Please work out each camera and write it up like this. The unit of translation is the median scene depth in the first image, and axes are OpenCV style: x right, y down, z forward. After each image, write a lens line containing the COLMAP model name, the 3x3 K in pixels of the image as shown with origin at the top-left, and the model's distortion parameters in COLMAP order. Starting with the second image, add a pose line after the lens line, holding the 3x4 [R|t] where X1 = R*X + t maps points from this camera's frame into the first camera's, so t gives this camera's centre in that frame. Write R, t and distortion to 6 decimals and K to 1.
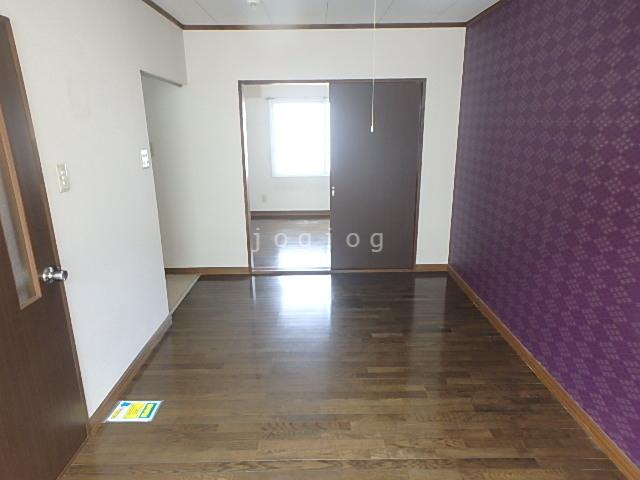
lens RADIAL K [[410.8, 0, 316.1], [0, 410.8, 239.0], [0, 0, 1]] dist [0.010321, 0.004118]
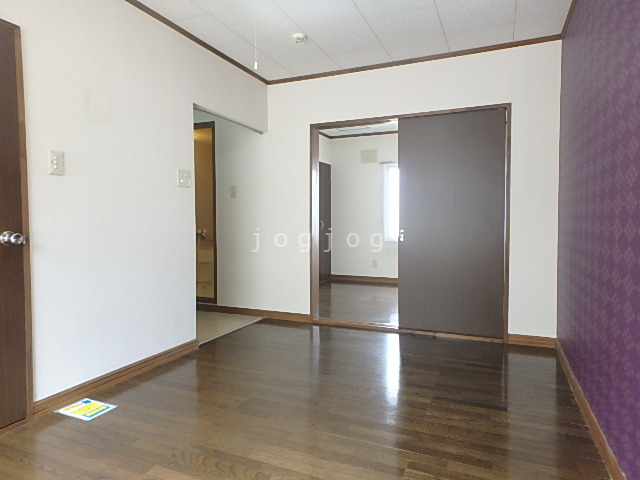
lens RADIAL K [[410.8, 0, 321.2], [0, 410.8, 238.6], [0, 0, 1]] dist [0.010321, 0.004118]
pose [[0.915517, 0.027692, -0.401324, 0.256847], [-0.118865, 0.971704, -0.204111, 0.099733], [0.384317, 0.234571, 0.892904, 0.159532]]
